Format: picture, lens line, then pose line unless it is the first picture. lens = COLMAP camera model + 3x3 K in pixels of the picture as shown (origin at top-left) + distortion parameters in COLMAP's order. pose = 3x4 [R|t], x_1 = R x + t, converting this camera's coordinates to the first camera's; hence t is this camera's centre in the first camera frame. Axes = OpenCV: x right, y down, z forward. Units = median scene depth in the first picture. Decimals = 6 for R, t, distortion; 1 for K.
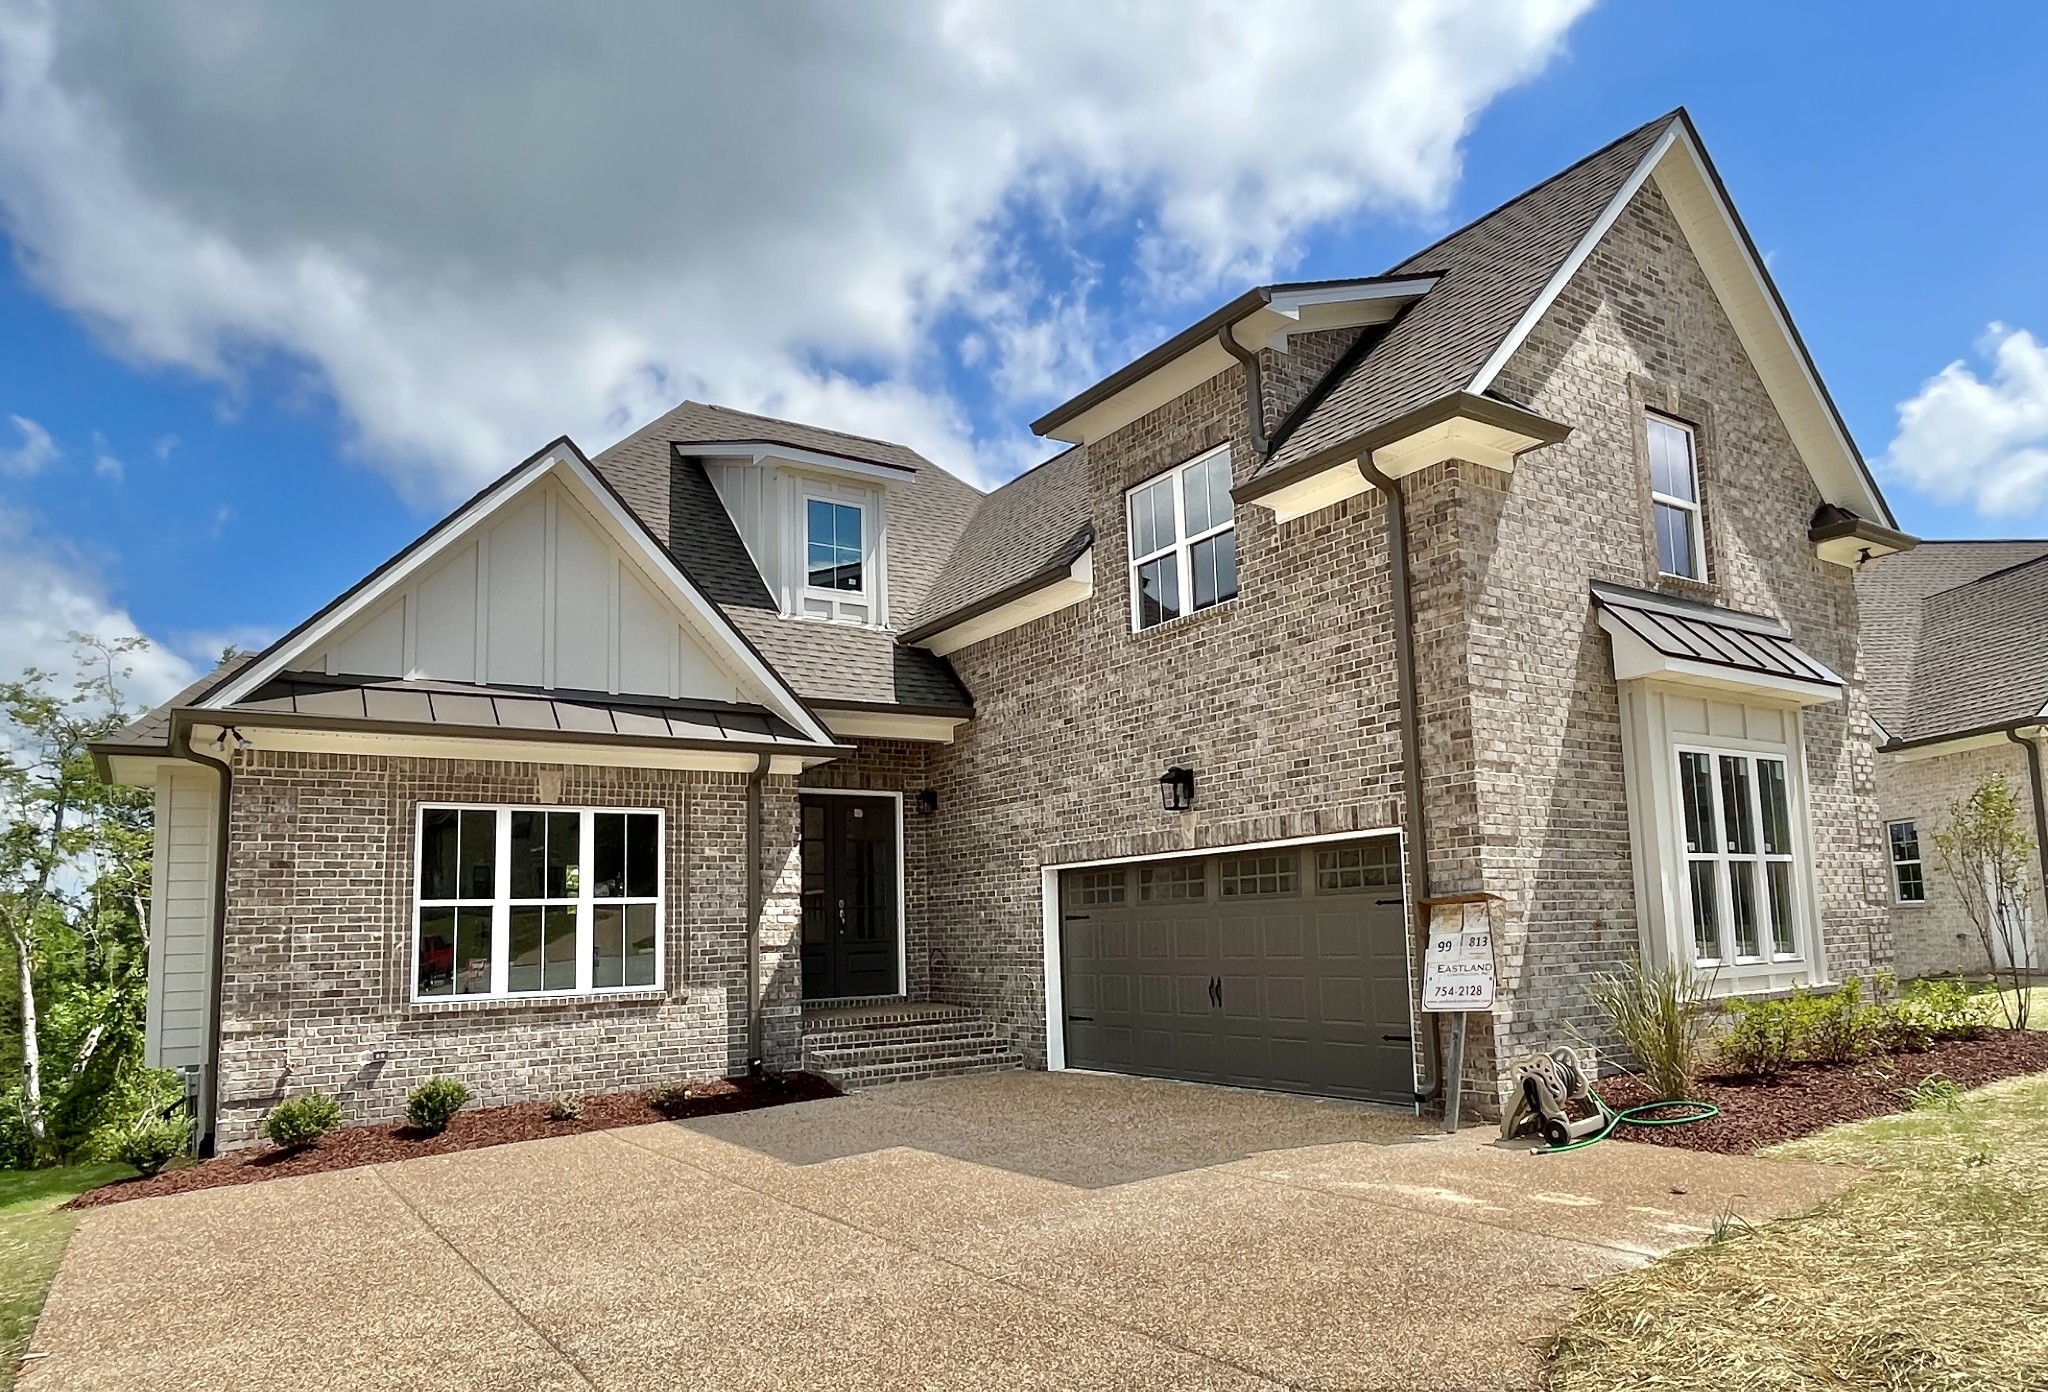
lens RADIAL K [[1278.3, 0, 1022.6], [0, 1278.3, 787.7], [0, 0, 1]] dist [0.000414, -0.001924]
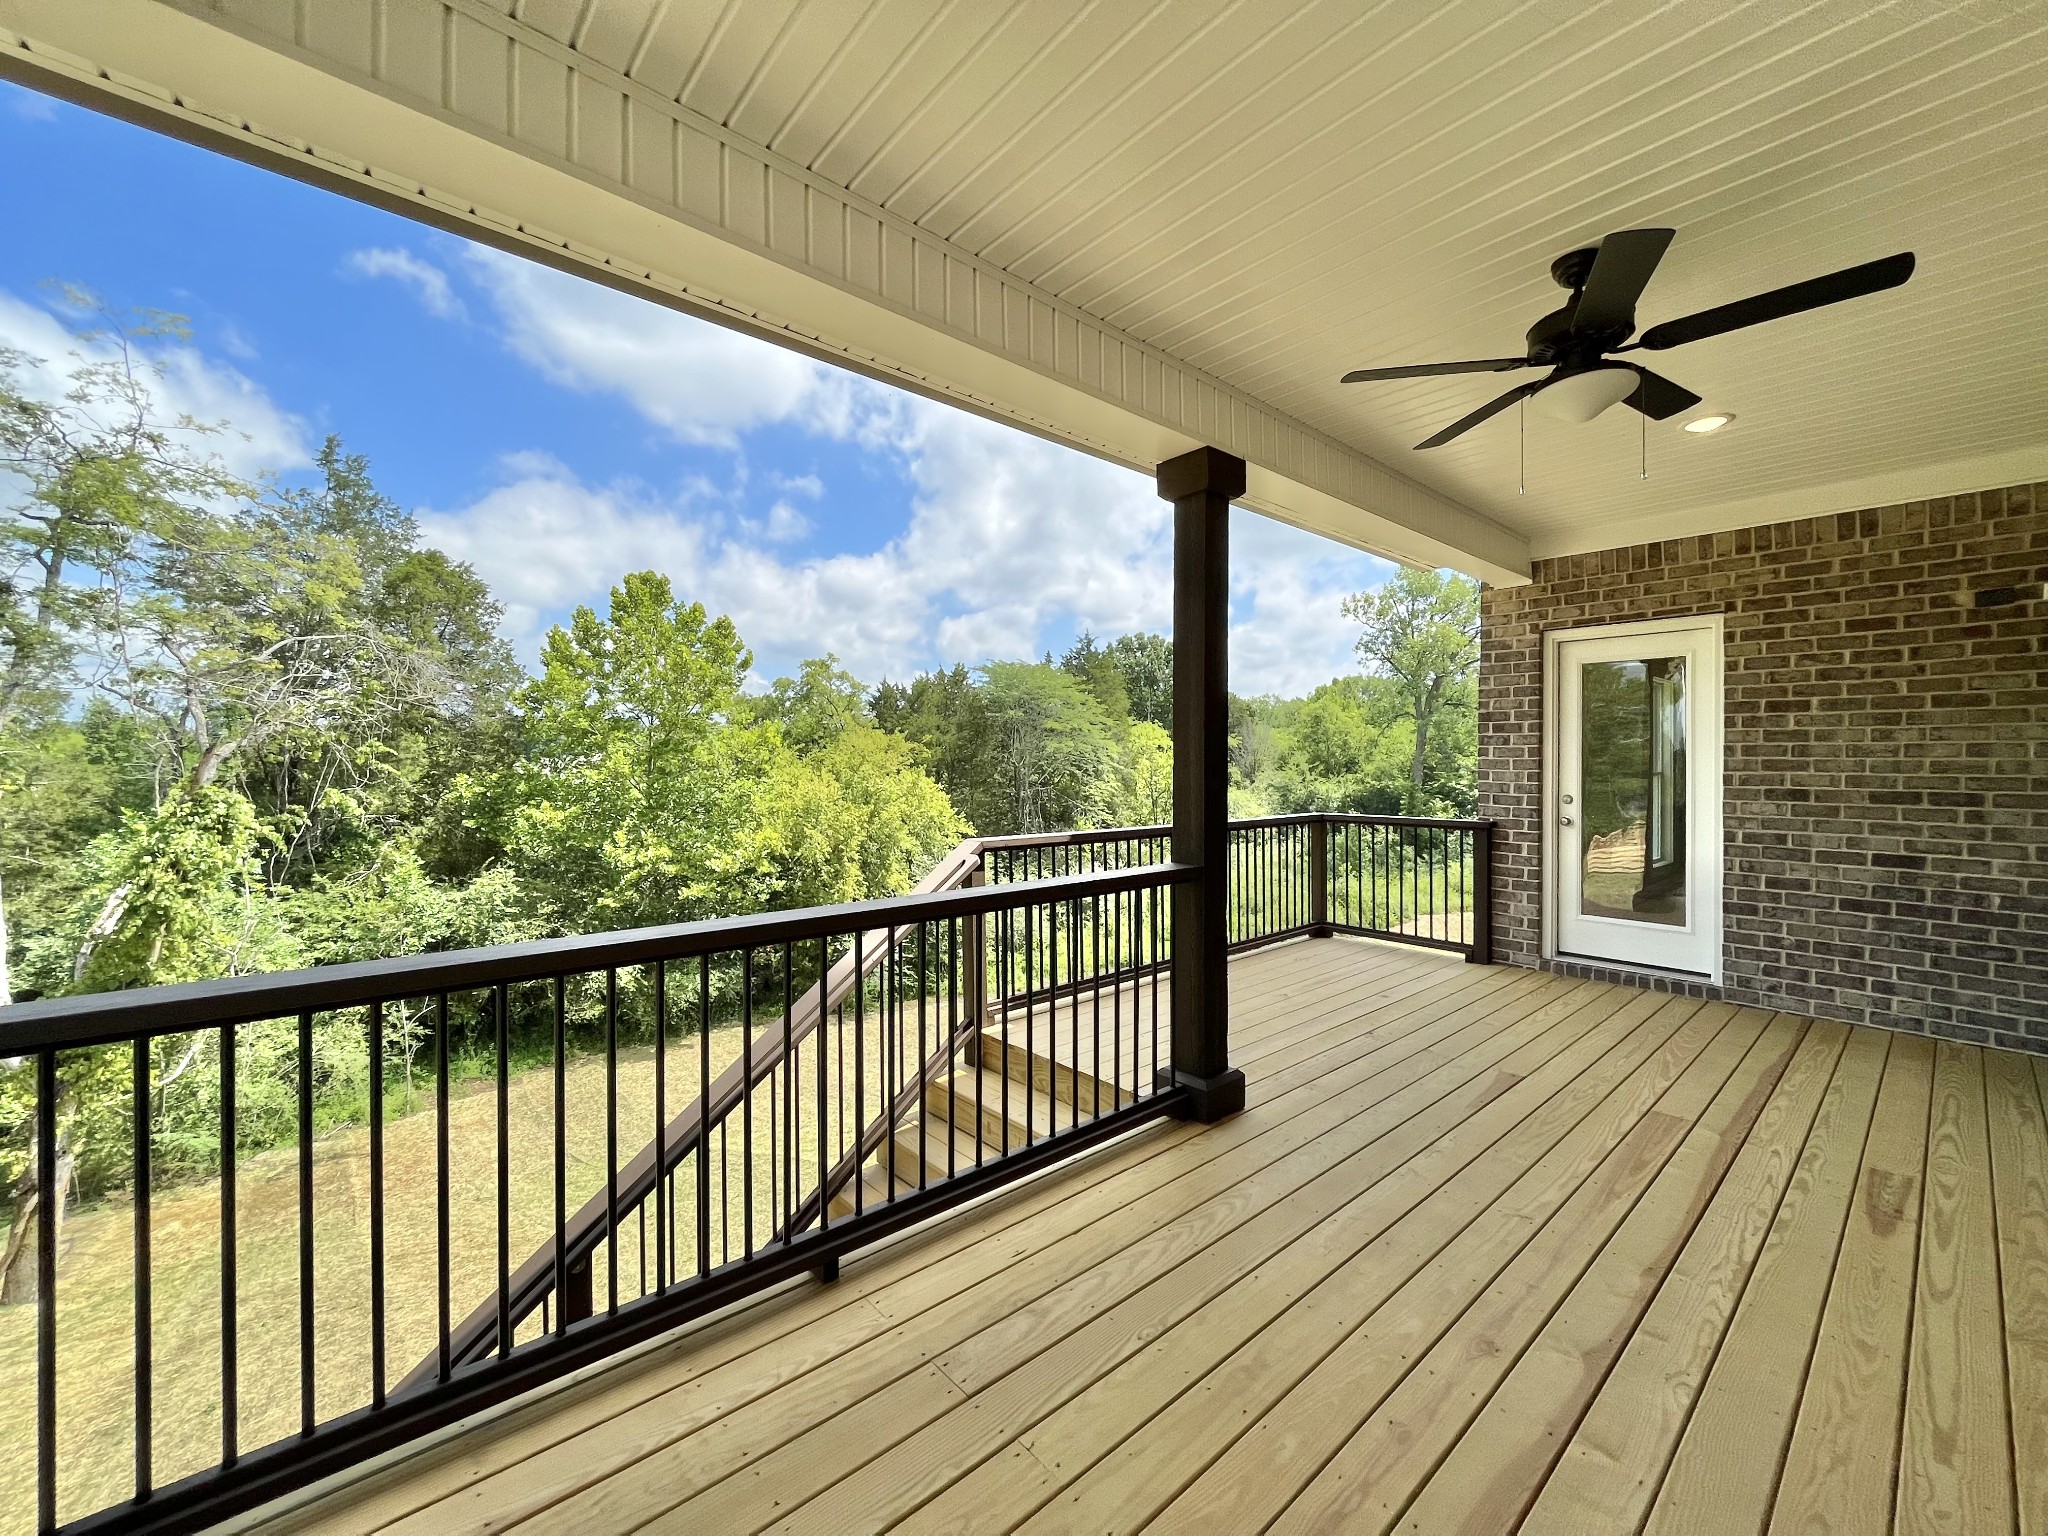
lens RADIAL K [[825.1, 0, 1027.8], [0, 825.1, 758.5], [0, 0, 1]] dist [-0.003586, -0.000182]
pose [[0.993001, 0.025425, 0.115339, -0.264474], [-0.037109, 0.994263, 0.100316, 0.052215], [-0.112127, -0.103894, 0.988248, 0.457011]]
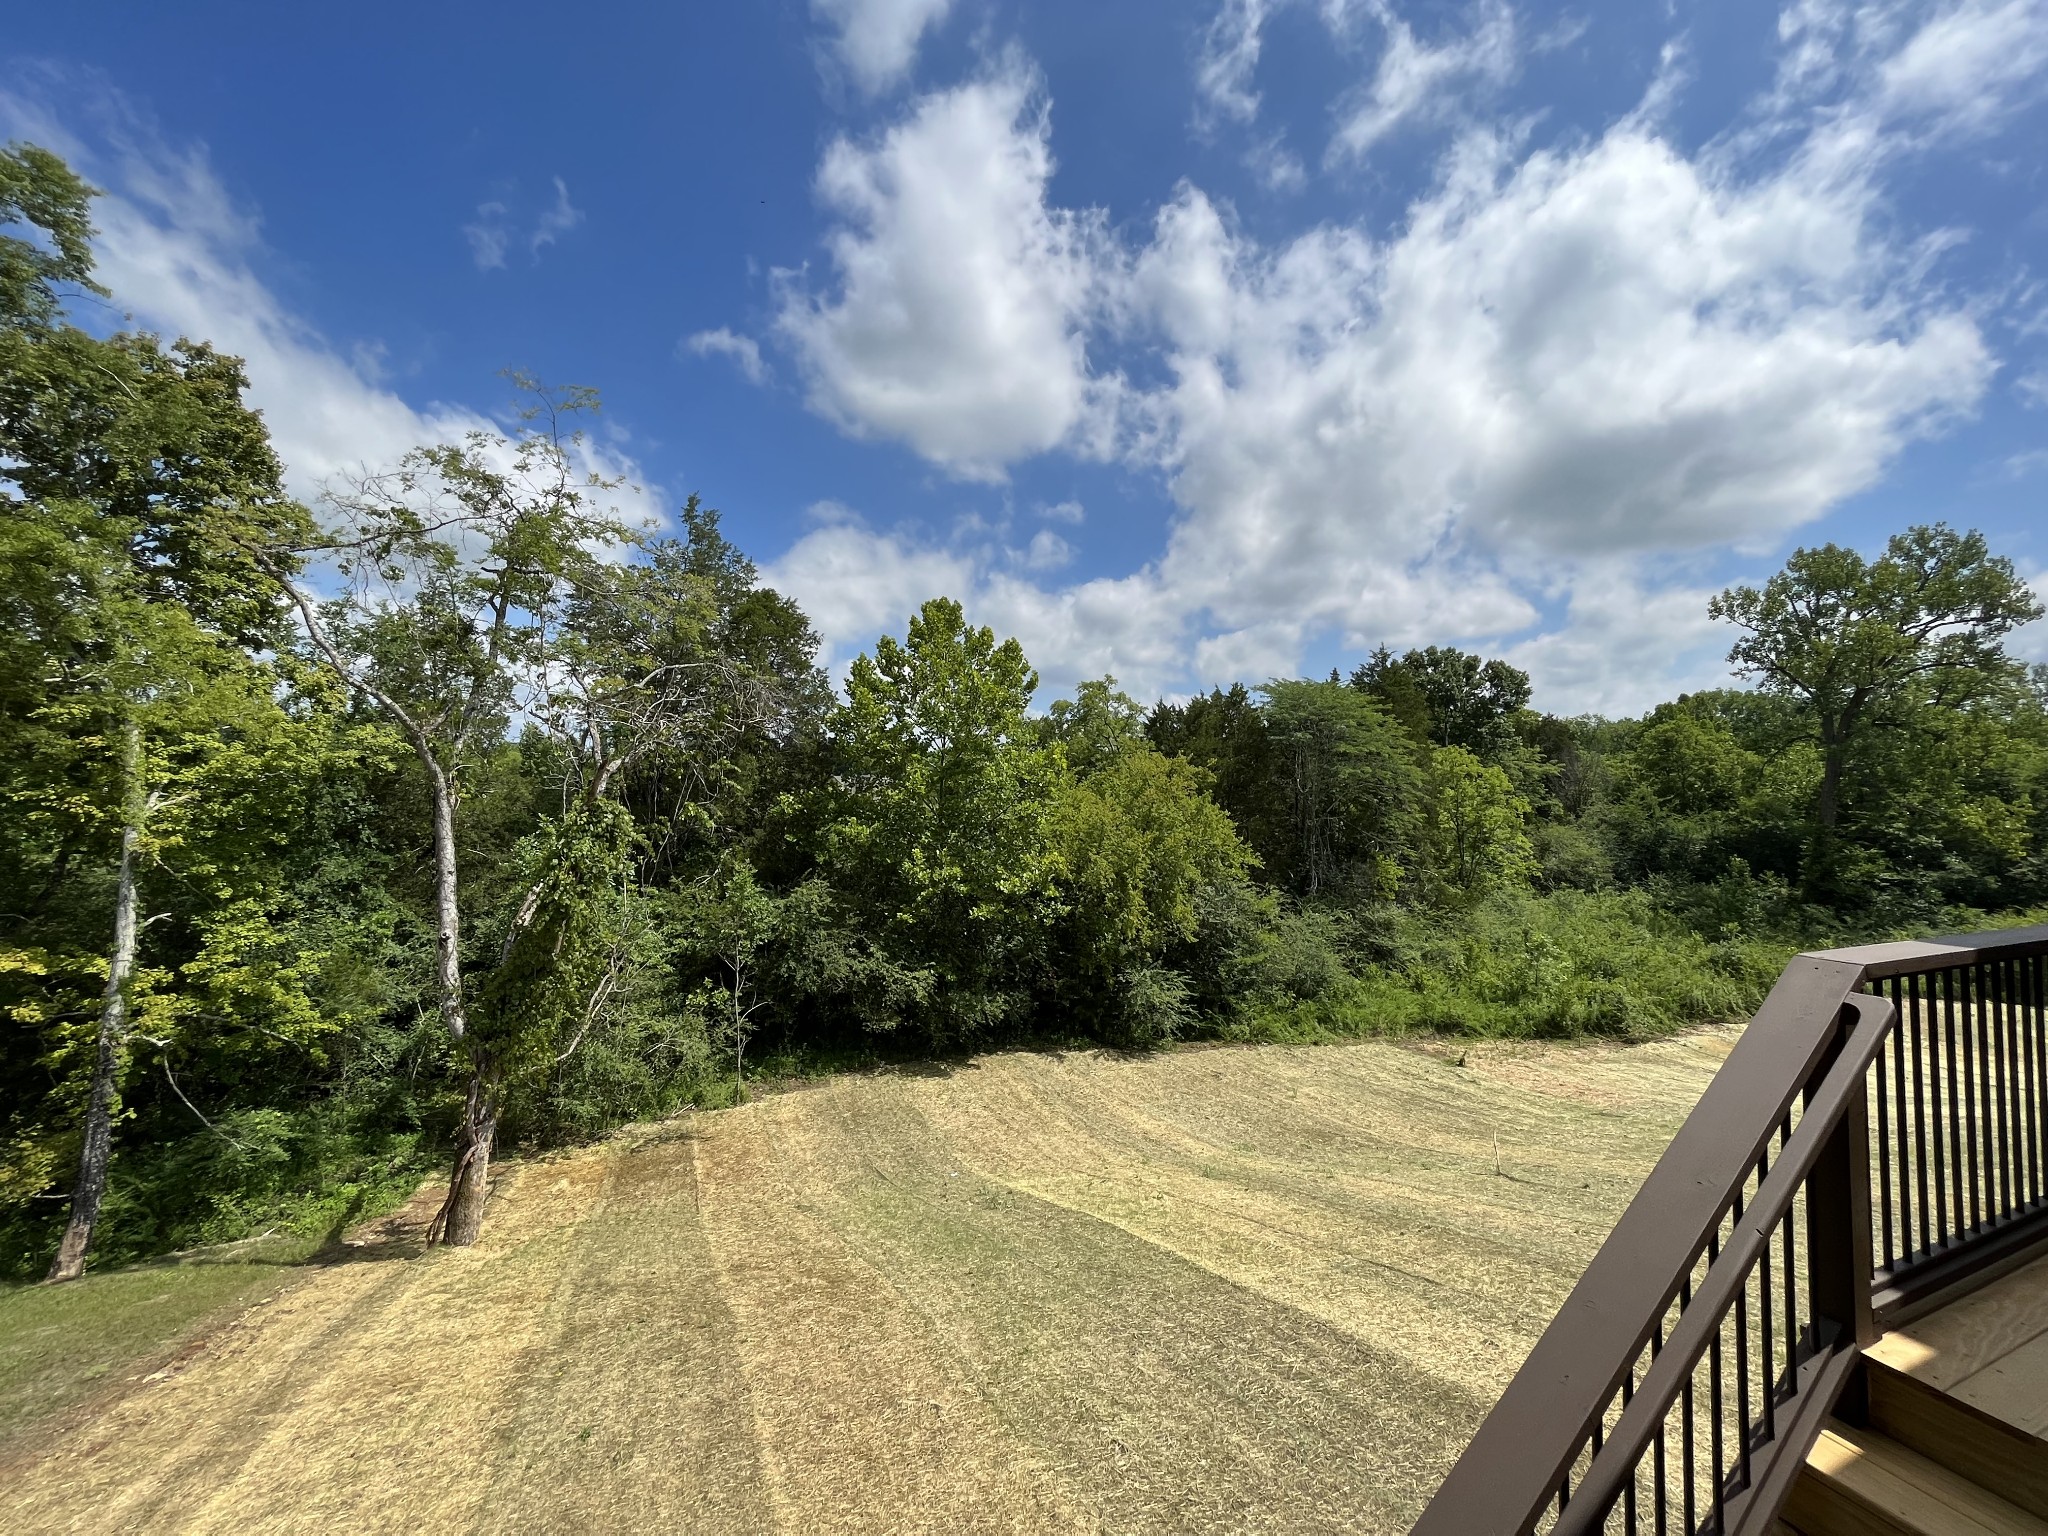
lens RADIAL K [[825.1, 0, 1027.8], [0, 825.1, 758.5], [0, 0, 1]] dist [-0.003586, -0.000182]
pose [[0.981526, 0.037085, -0.187701, -0.299168], [-0.022103, 0.996446, 0.081288, 0.056980], [0.190049, -0.075638, 0.978857, 0.498508]]
